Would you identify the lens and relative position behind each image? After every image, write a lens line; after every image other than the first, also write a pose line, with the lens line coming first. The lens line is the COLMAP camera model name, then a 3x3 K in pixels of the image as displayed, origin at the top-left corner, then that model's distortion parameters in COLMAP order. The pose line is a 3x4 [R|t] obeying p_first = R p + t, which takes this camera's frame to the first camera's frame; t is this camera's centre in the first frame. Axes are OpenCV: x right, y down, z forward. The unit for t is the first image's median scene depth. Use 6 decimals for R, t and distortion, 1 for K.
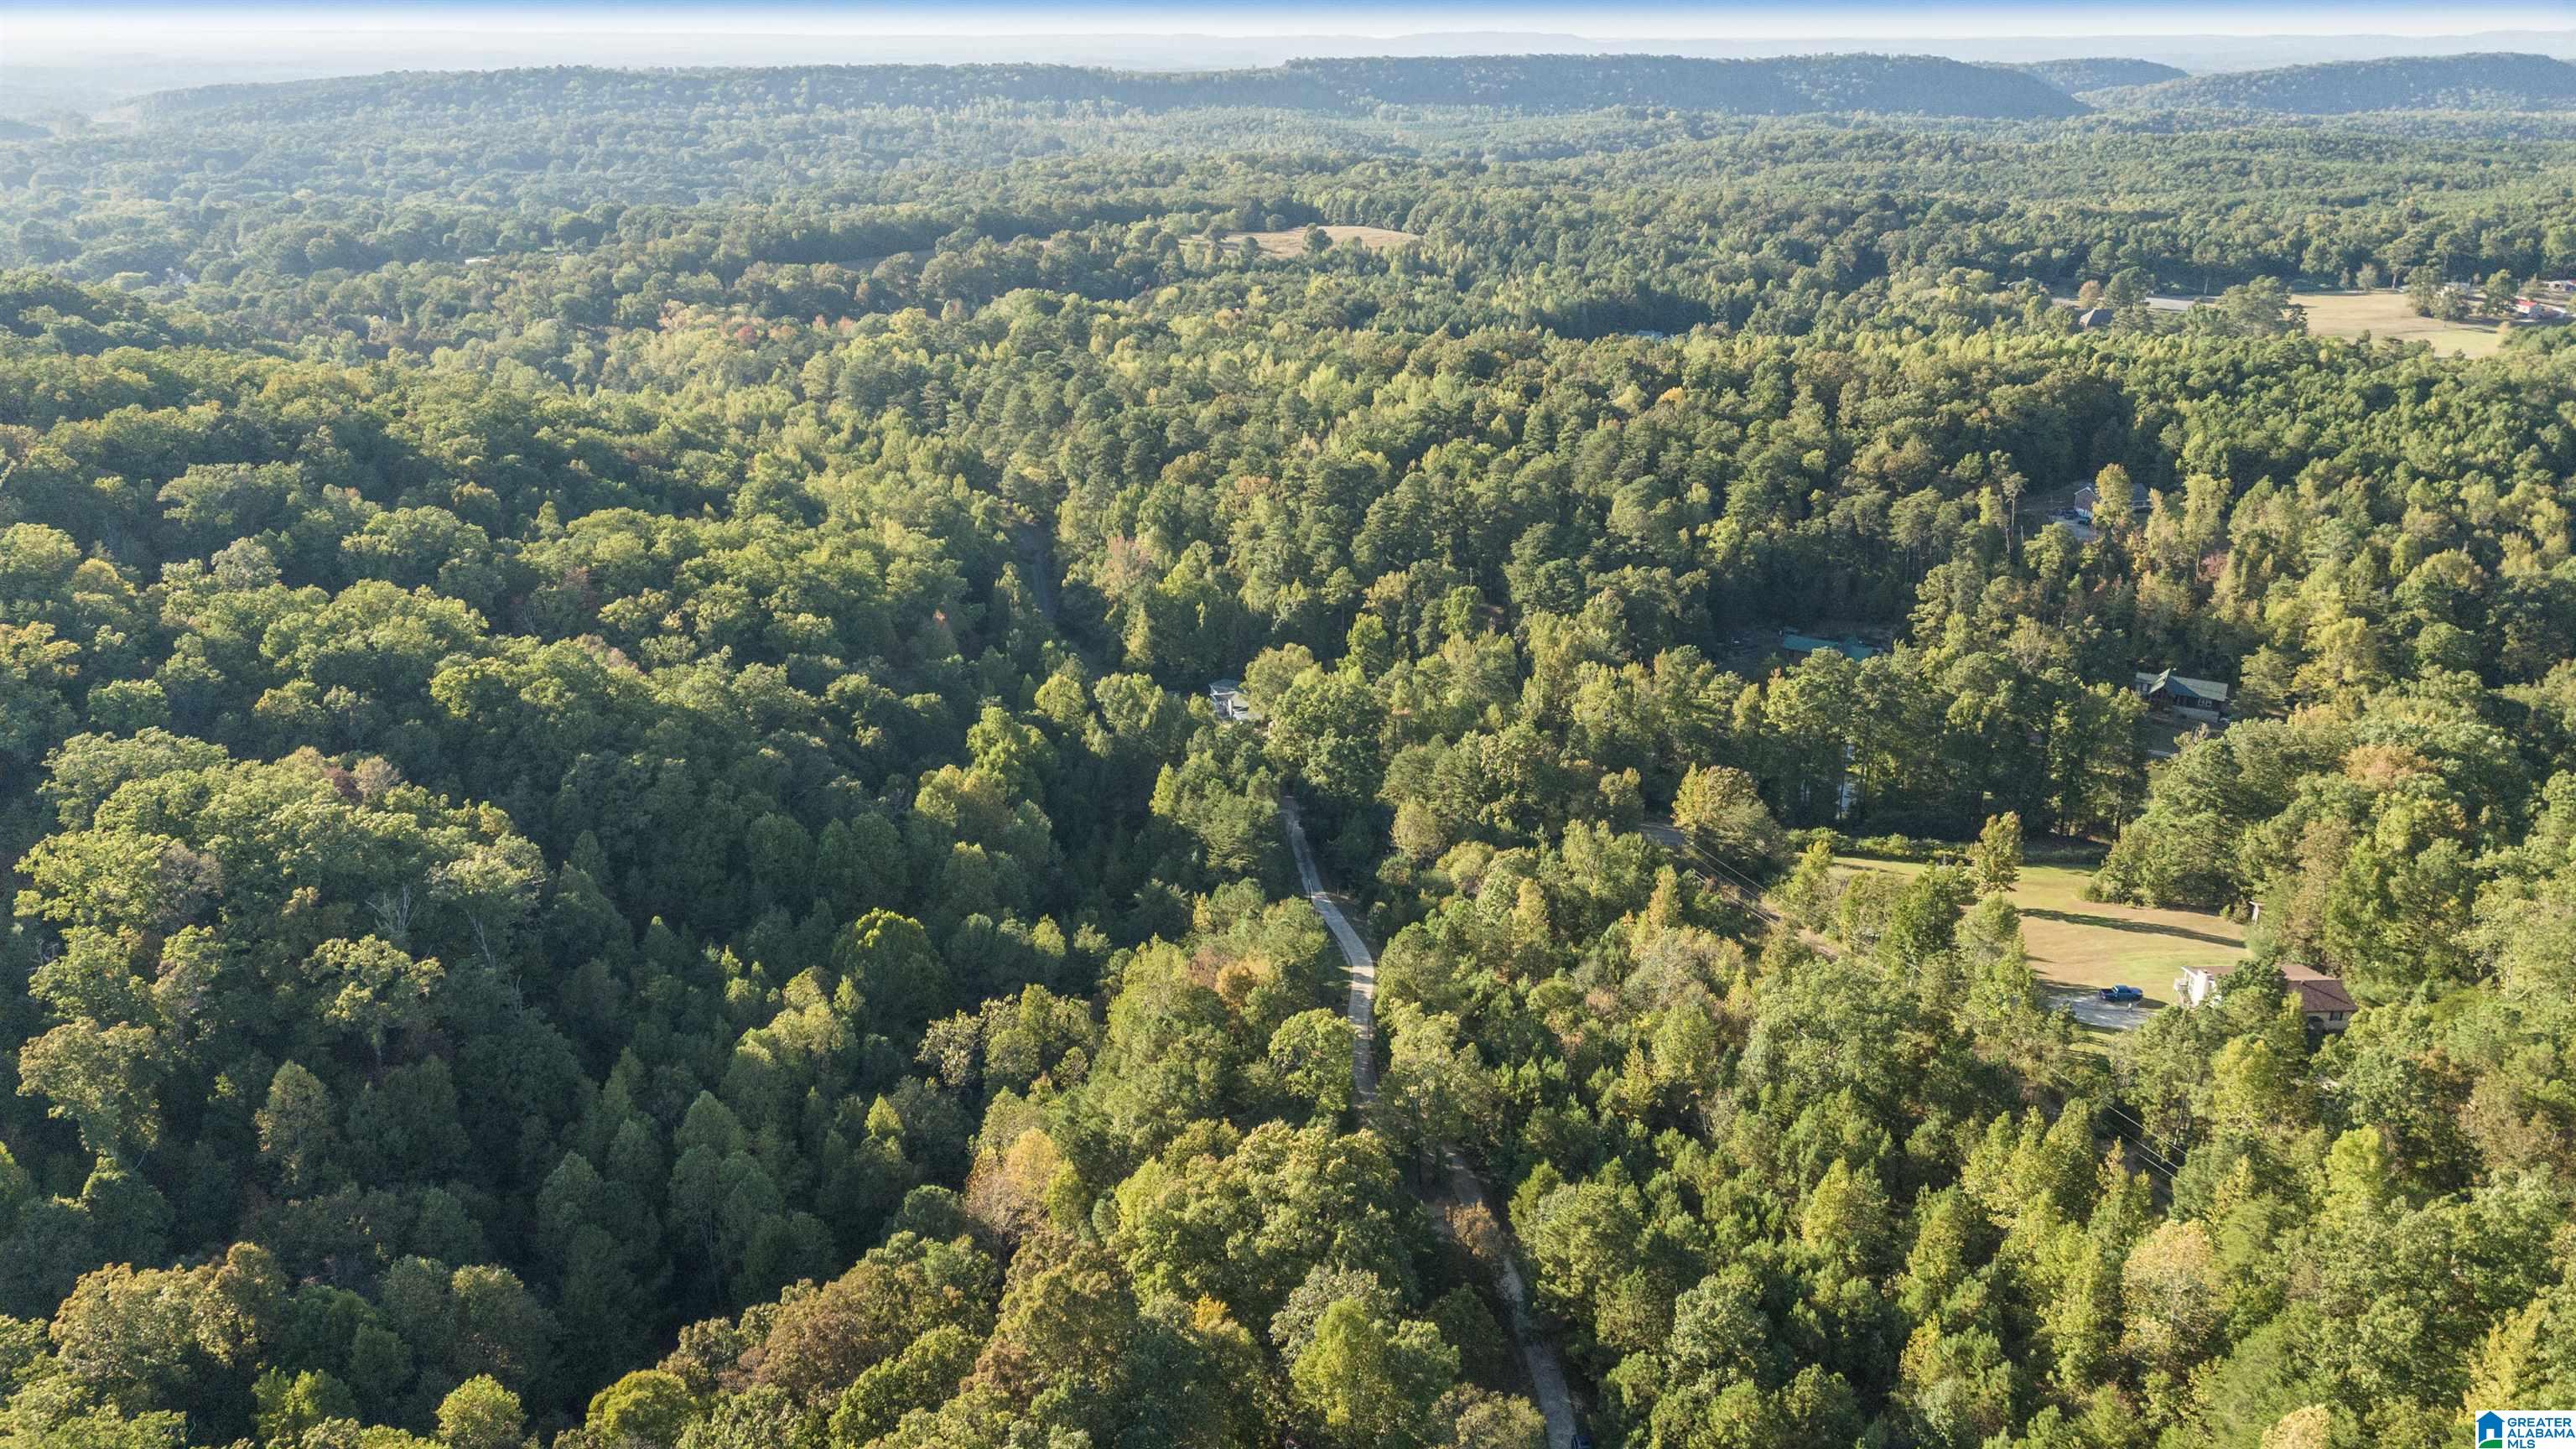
lens RADIAL K [[1855.0, 0, 1271.7], [0, 1855.0, 720.3], [0, 0, 1]] dist [0.078779, -0.079280]
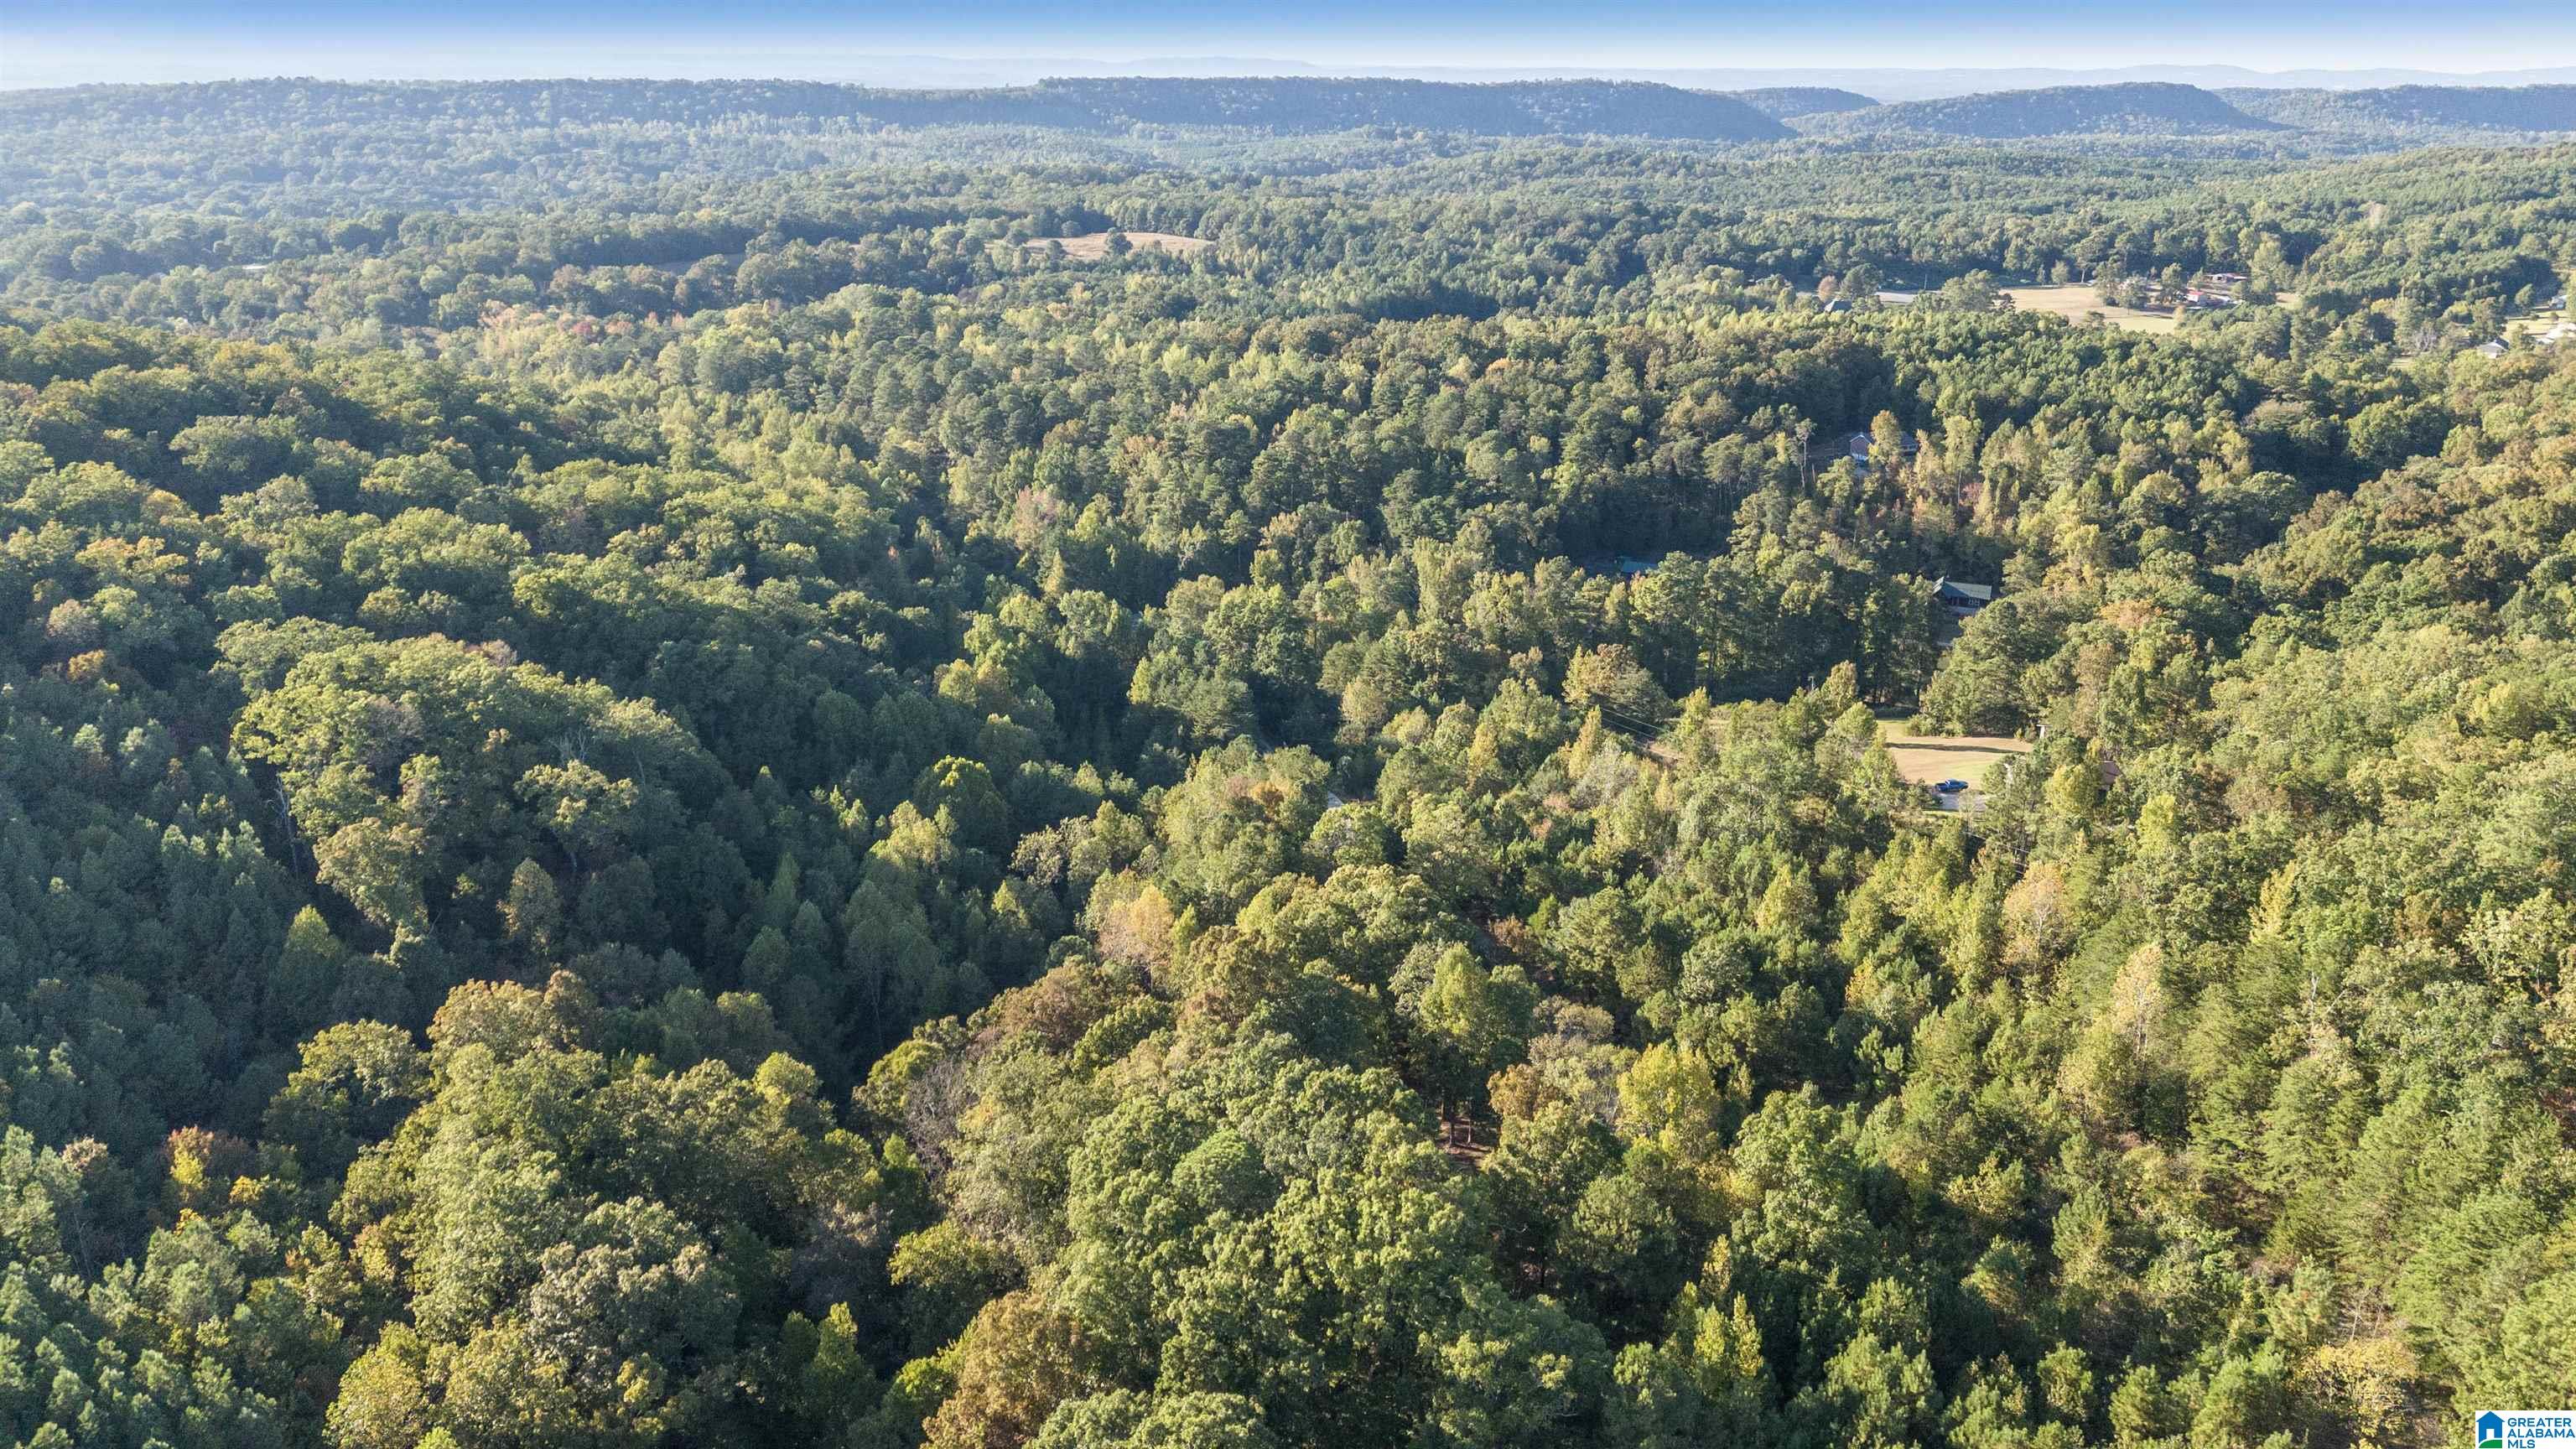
lens RADIAL K [[1855.0, 0, 1271.7], [0, 1855.0, 720.3], [0, 0, 1]] dist [0.078779, -0.079280]
pose [[0.991016, -0.037033, 0.128514, -0.077235], [0.038482, 0.999220, -0.008812, 0.046389], [-0.128087, 0.013678, 0.991669, -0.090040]]
